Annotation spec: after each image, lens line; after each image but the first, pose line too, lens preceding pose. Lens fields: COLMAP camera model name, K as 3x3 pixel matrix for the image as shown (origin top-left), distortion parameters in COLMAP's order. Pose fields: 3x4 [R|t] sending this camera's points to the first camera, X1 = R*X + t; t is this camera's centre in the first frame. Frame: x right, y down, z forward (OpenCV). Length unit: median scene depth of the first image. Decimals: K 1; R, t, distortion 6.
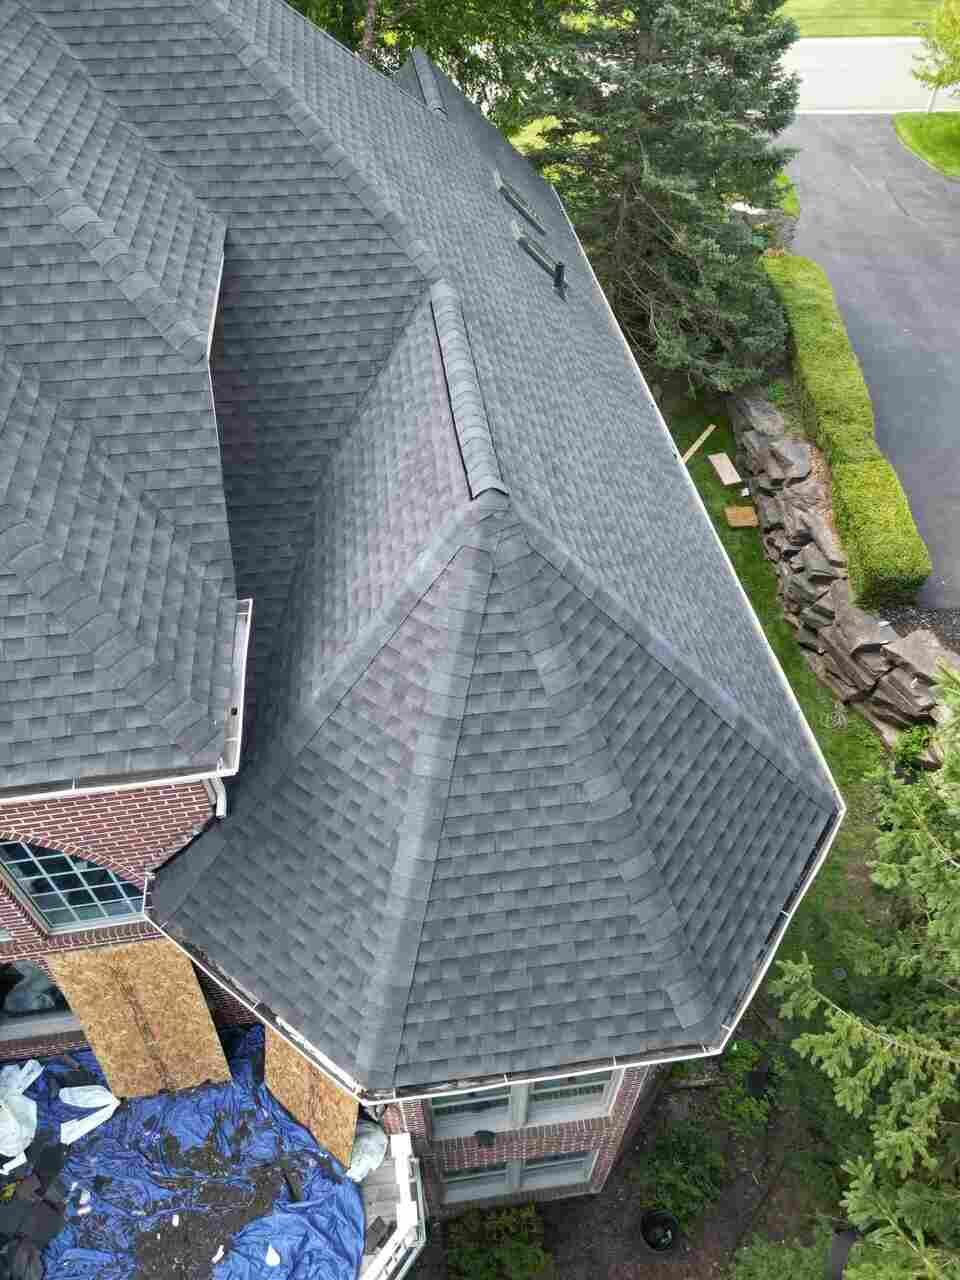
lens RADIAL K [[902.6, 0, 481.0], [0, 902.6, 639.7], [0, 0, 1]] dist [0.082741, -0.075309]
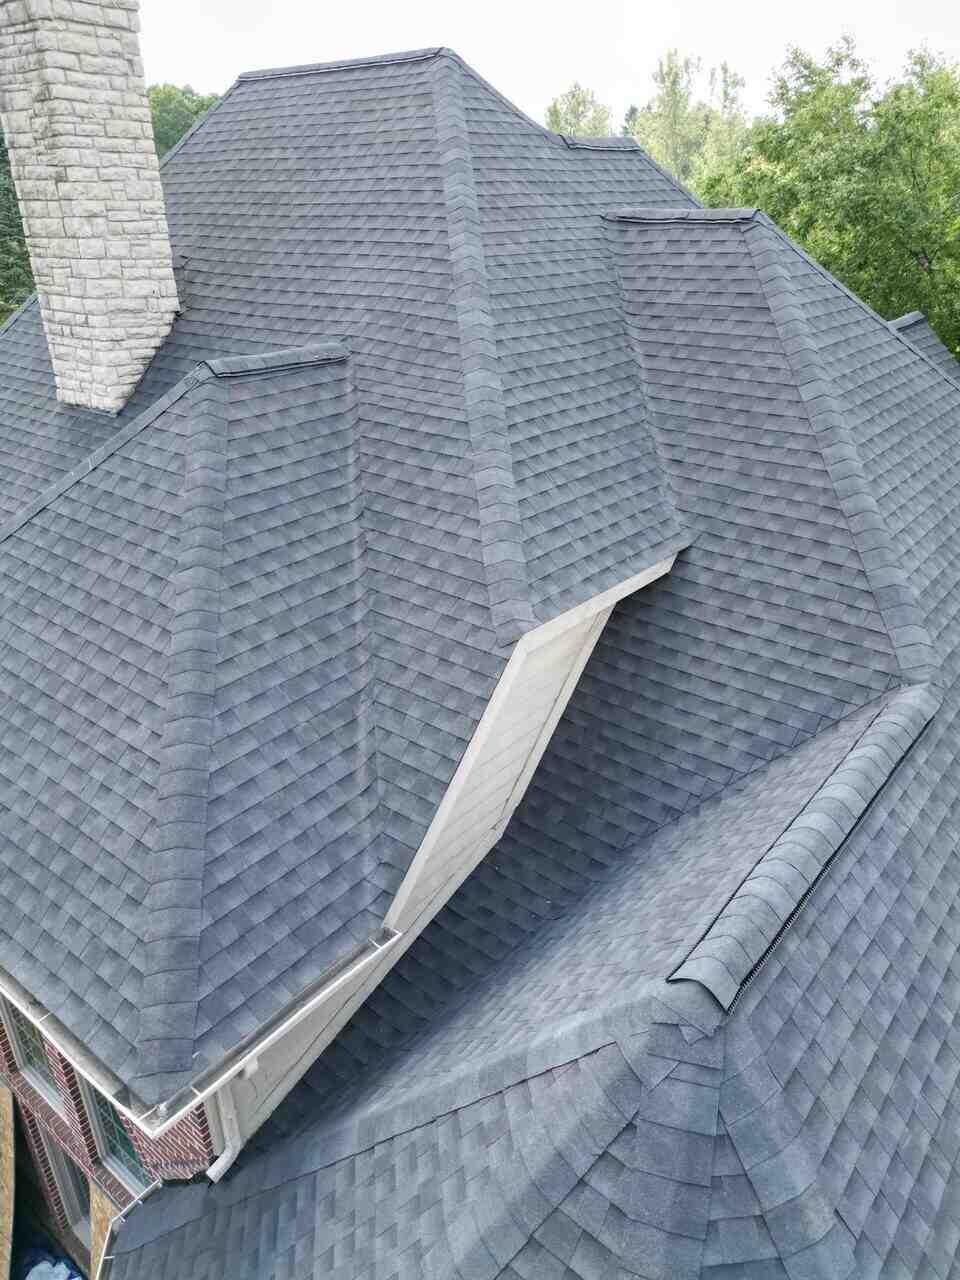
lens RADIAL K [[902.6, 0, 481.0], [0, 902.6, 639.7], [0, 0, 1]] dist [0.082741, -0.075309]
pose [[0.683911, 0.325746, -0.652806, 0.174918], [-0.533186, 0.833915, -0.142473, -0.149801], [0.497975, 0.445506, 0.744007, 0.312116]]
